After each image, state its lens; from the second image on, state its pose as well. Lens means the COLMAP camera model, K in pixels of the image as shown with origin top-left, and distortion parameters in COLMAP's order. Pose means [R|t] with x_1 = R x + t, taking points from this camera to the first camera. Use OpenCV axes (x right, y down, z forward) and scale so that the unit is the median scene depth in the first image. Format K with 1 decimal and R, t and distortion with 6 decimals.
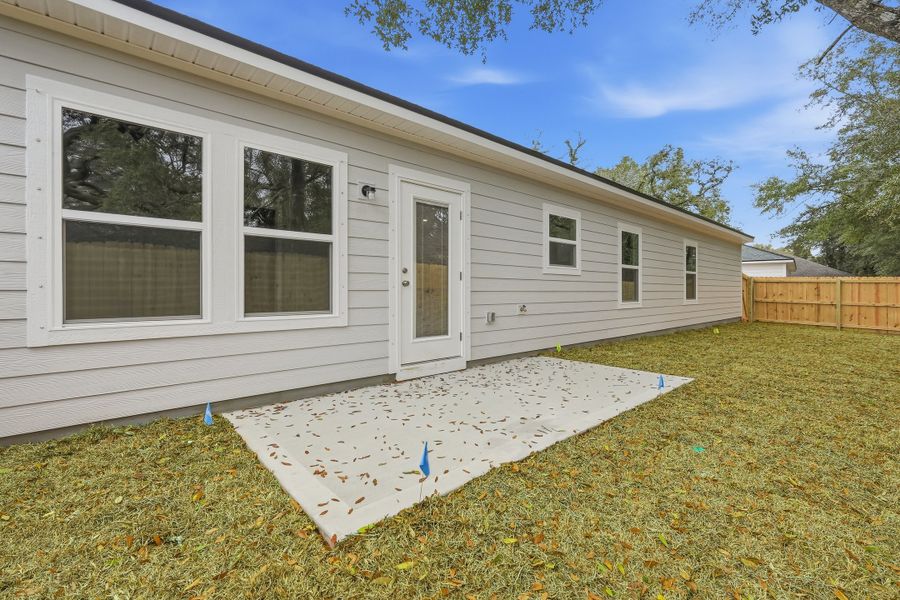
lens RADIAL K [[388.2, 0, 451.1], [0, 388.2, 295.4], [0, 0, 1]] dist [-0.002472, 0.000108]
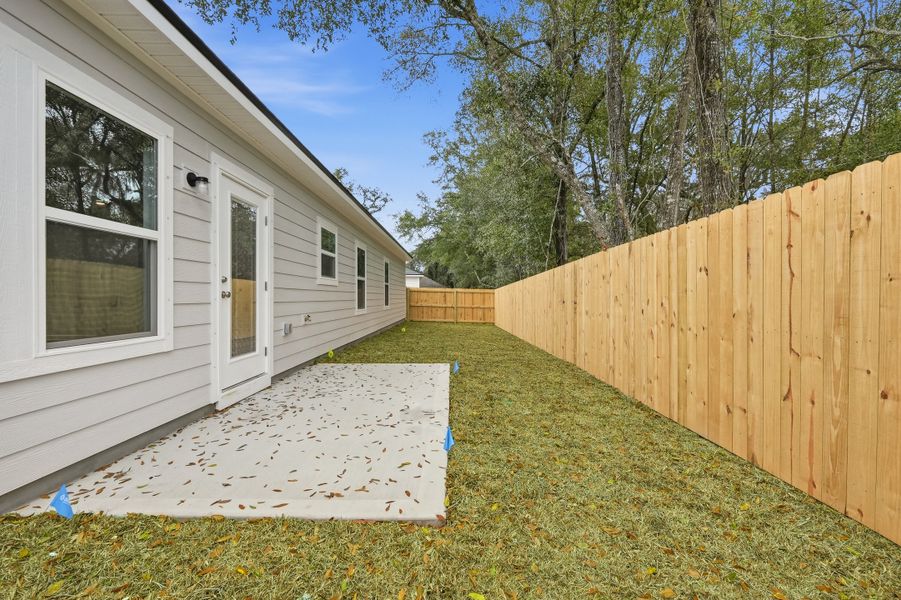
lens RADIAL K [[390.2, 0, 450.5], [0, 390.2, 300.0], [0, 0, 1]] dist [0.000825, 0.000130]
pose [[0.663207, -0.003633, 0.748427, -0.414763], [0.005307, 0.999986, 0.000151, -0.015931], [-0.748417, 0.003872, 0.663217, 0.058595]]
